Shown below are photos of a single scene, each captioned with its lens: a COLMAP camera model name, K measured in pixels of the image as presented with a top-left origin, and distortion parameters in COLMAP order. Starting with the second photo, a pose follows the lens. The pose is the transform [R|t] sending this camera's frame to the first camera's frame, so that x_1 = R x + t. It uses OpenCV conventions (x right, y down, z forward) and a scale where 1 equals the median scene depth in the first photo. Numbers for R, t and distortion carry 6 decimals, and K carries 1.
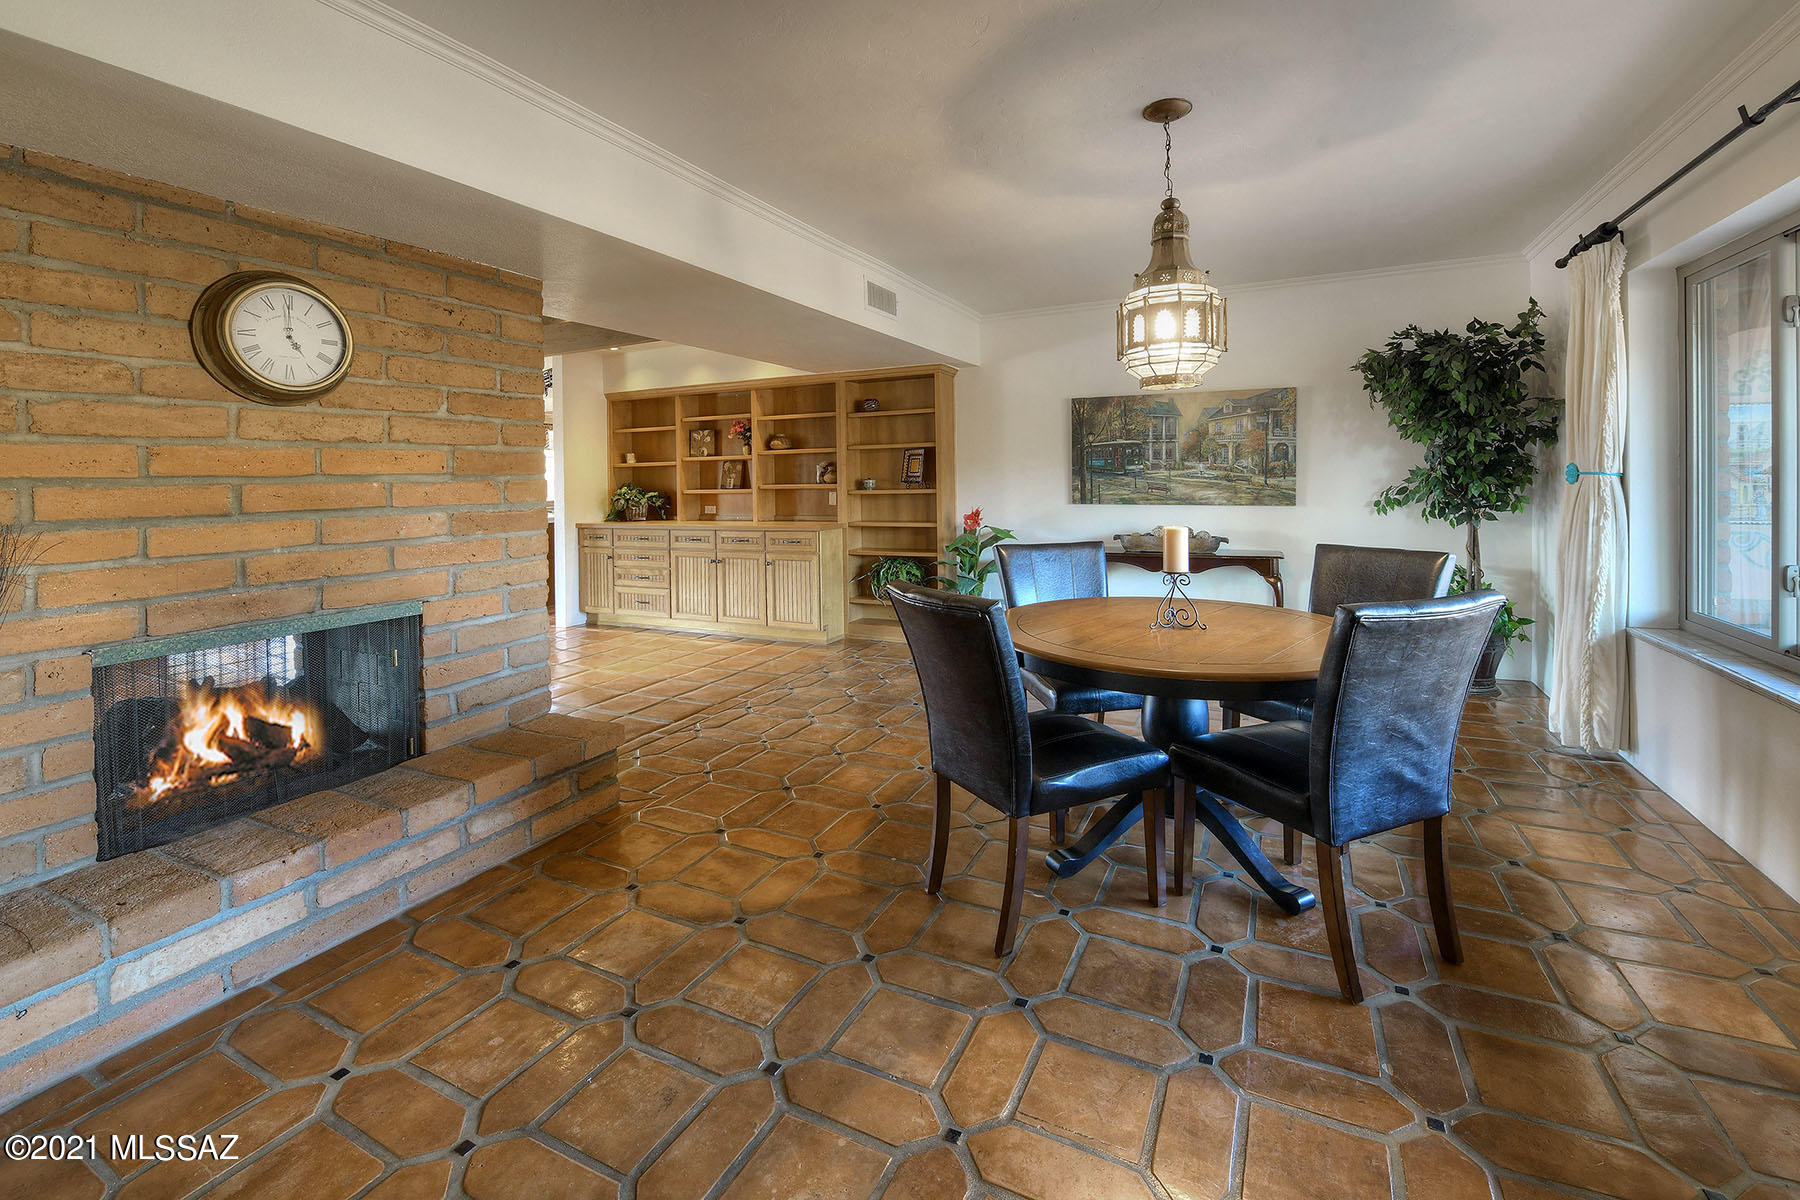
lens RADIAL K [[762.7, 0, 944.8], [0, 762.7, 504.8], [0, 0, 1]] dist [-0.001375, -0.005287]
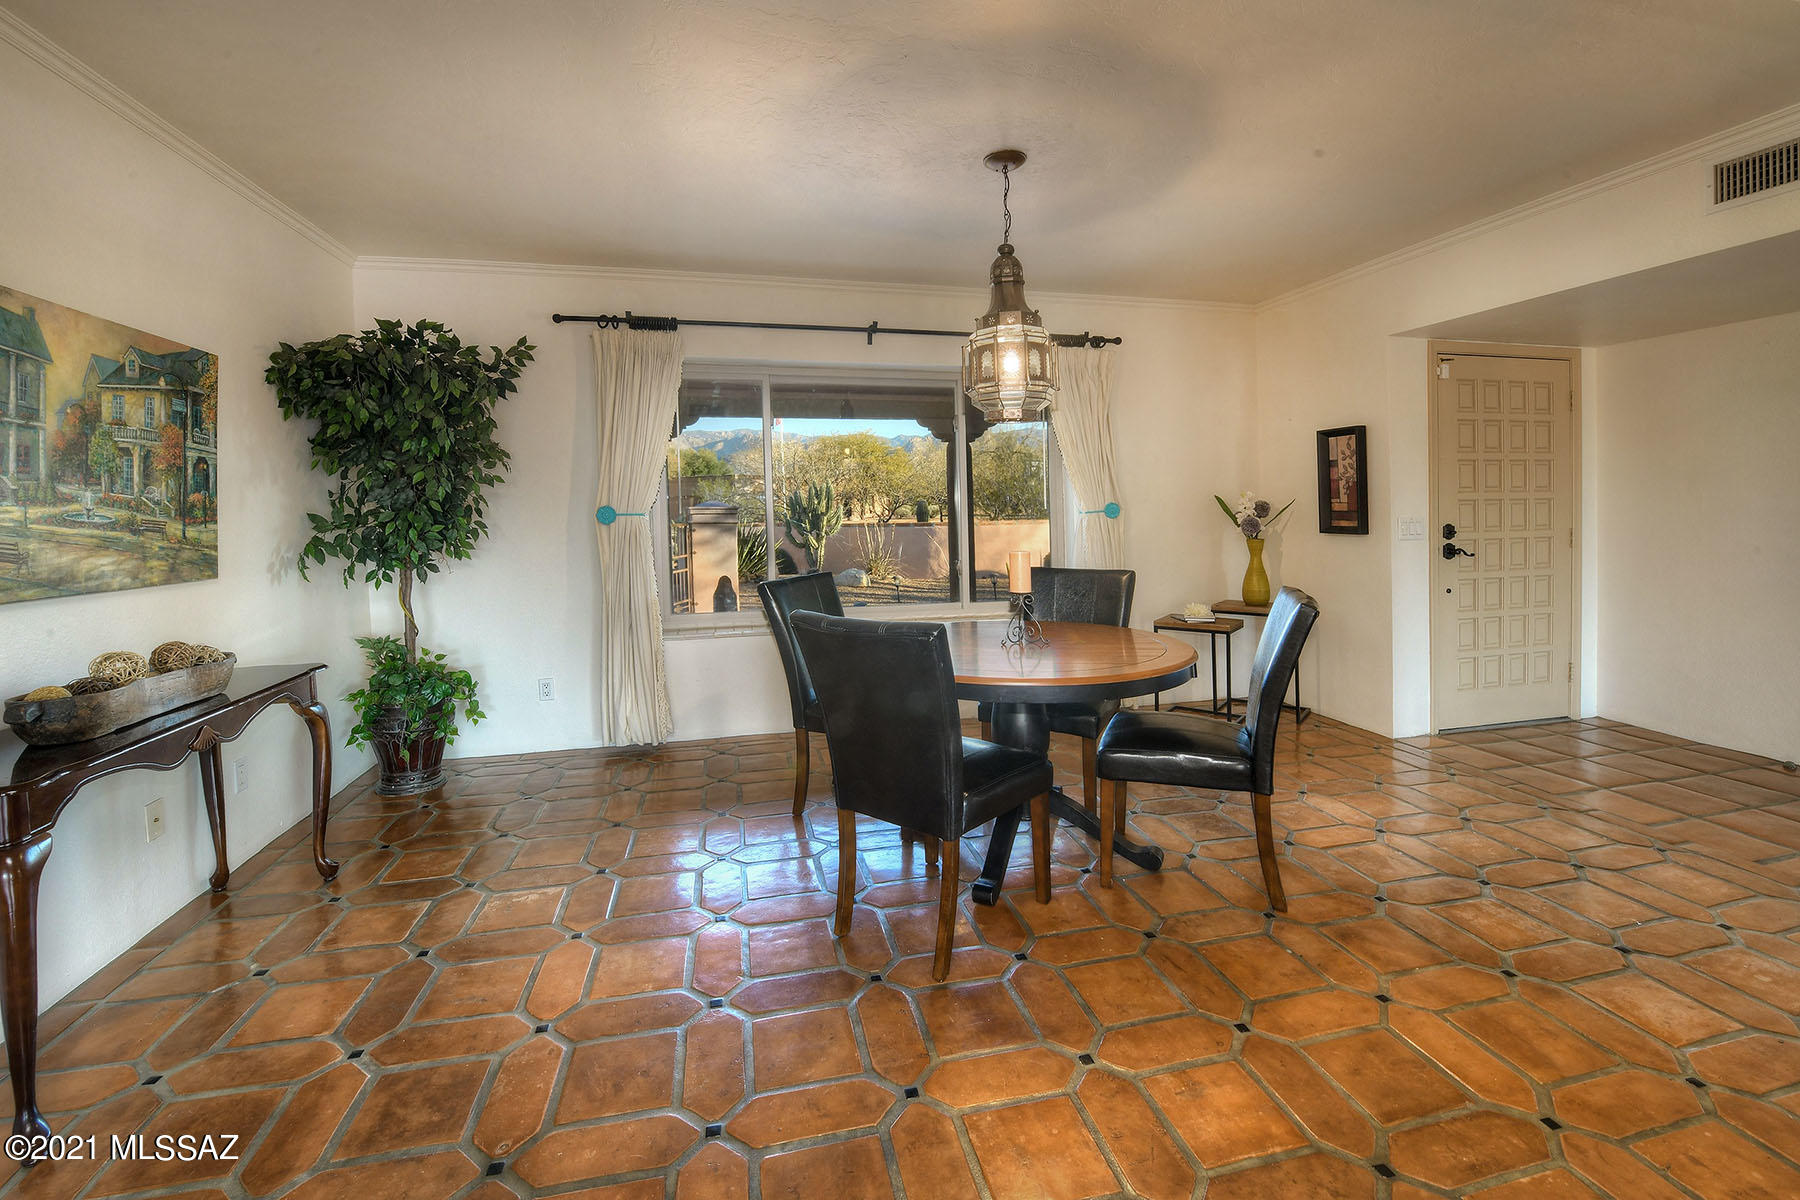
lens RADIAL K [[767.7, 0, 899.9], [0, 767.7, 553.7], [0, 0, 1]] dist [-0.003379, -0.009629]
pose [[-0.588488, -0.021078, 0.808231, -0.245950], [0.052988, 0.996505, 0.064570, -0.024141], [-0.806768, 0.080825, -0.585315, 0.909645]]
